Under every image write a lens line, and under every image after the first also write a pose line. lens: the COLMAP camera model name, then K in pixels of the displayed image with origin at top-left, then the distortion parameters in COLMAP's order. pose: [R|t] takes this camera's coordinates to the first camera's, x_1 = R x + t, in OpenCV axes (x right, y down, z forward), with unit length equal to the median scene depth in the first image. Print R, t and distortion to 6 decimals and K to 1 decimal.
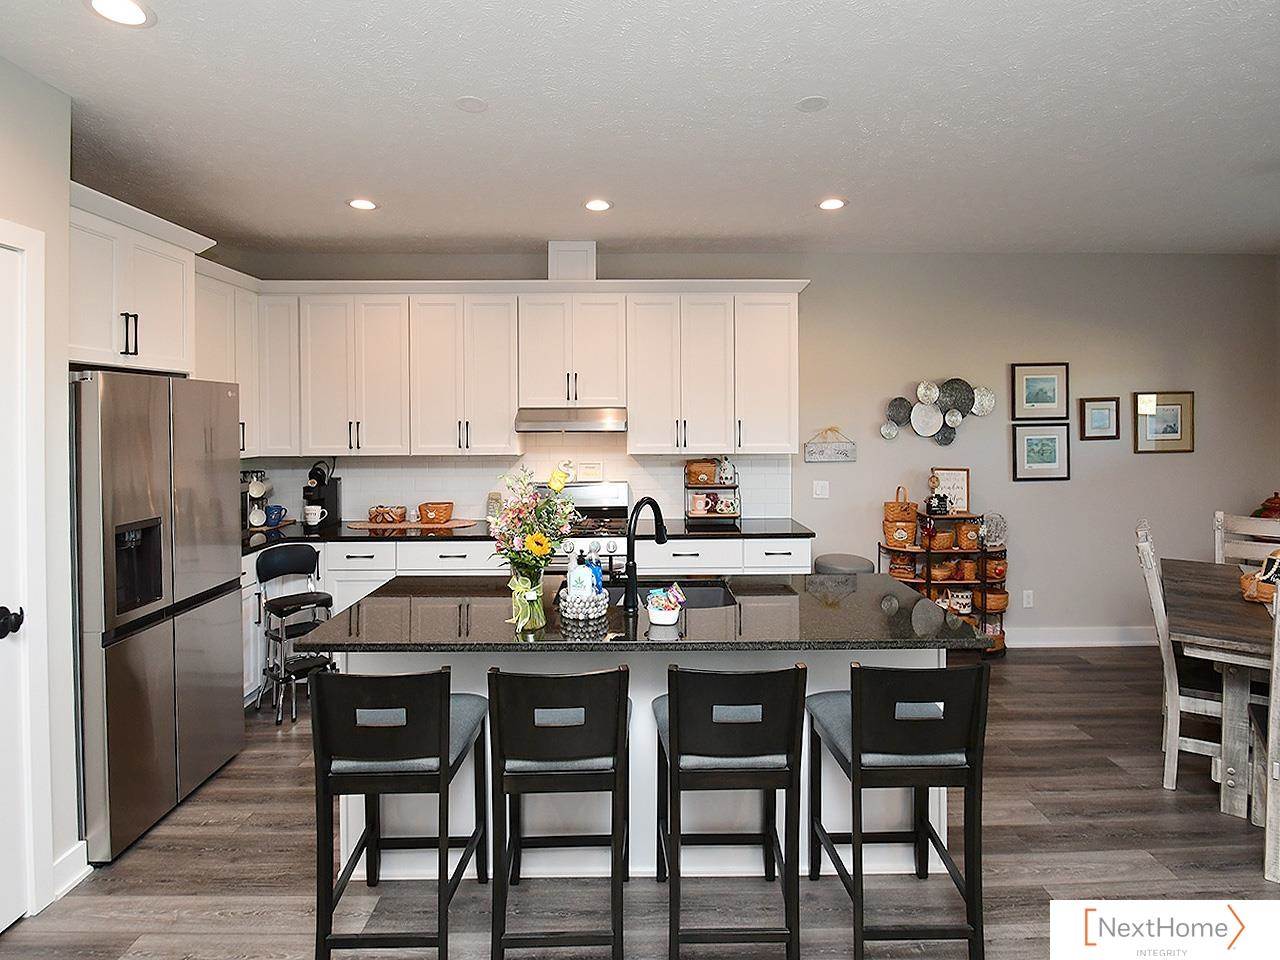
lens RADIAL K [[640.8, 0, 643.6], [0, 640.8, 422.0], [0, 0, 1]] dist [-0.008965, -0.007337]
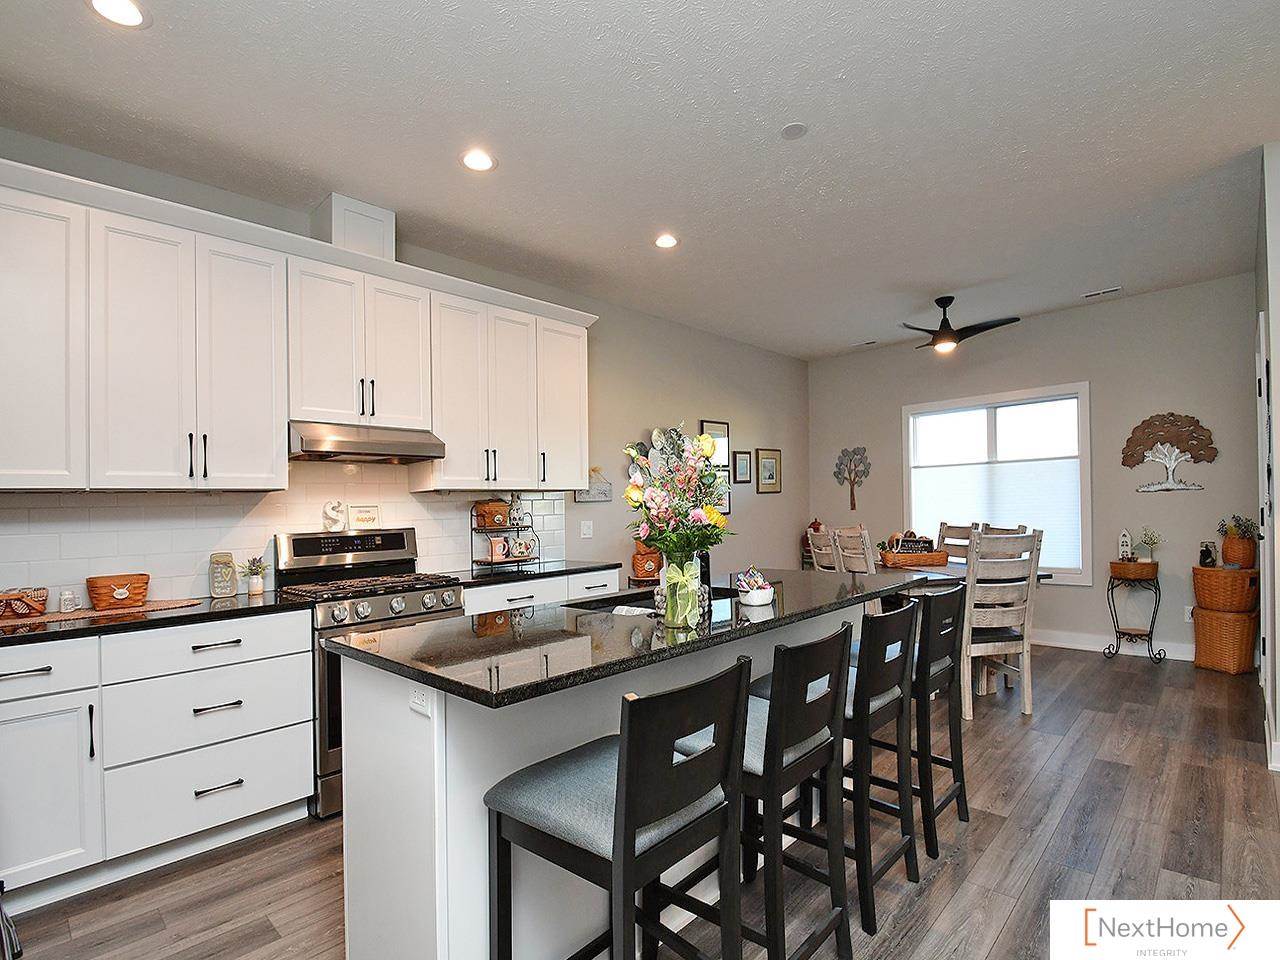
lens RADIAL K [[640.8, 0, 641.8], [0, 640.8, 512.5], [0, 0, 1]] dist [-0.008965, -0.007337]
pose [[0.688263, -0.024460, 0.725049, -0.407689], [0.045205, 0.998935, -0.009212, 0.094452], [-0.724052, 0.039116, 0.688635, 0.244645]]
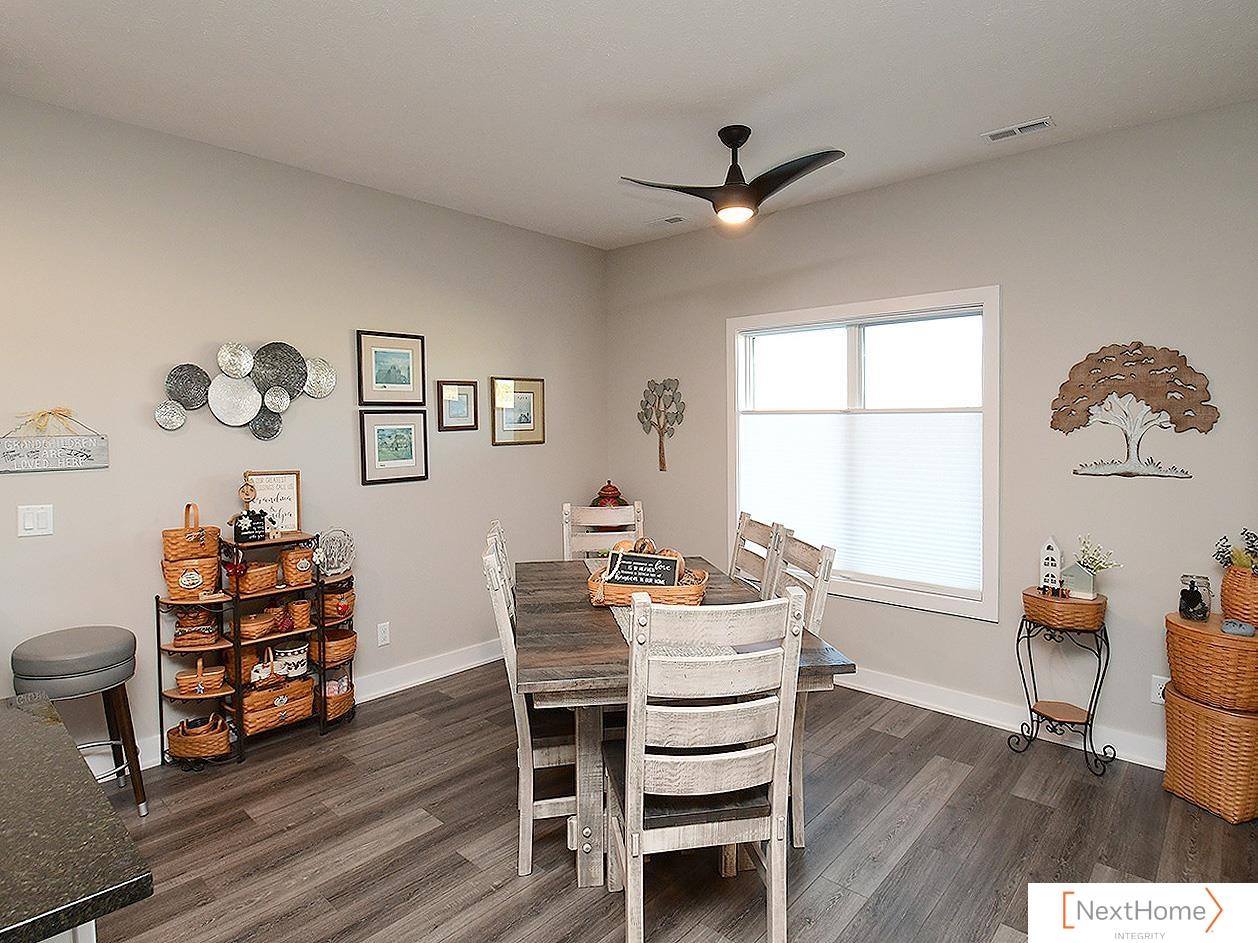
lens RADIAL K [[664.7, 0, 592.9], [0, 664.7, 425.4], [0, 0, 1]] dist [-0.009584, 0.000029]
pose [[0.708320, 0.002421, 0.705887, 0.222164], [0.009704, 0.999866, -0.013166, 0.035564], [-0.705825, 0.016176, 0.708202, 0.249494]]
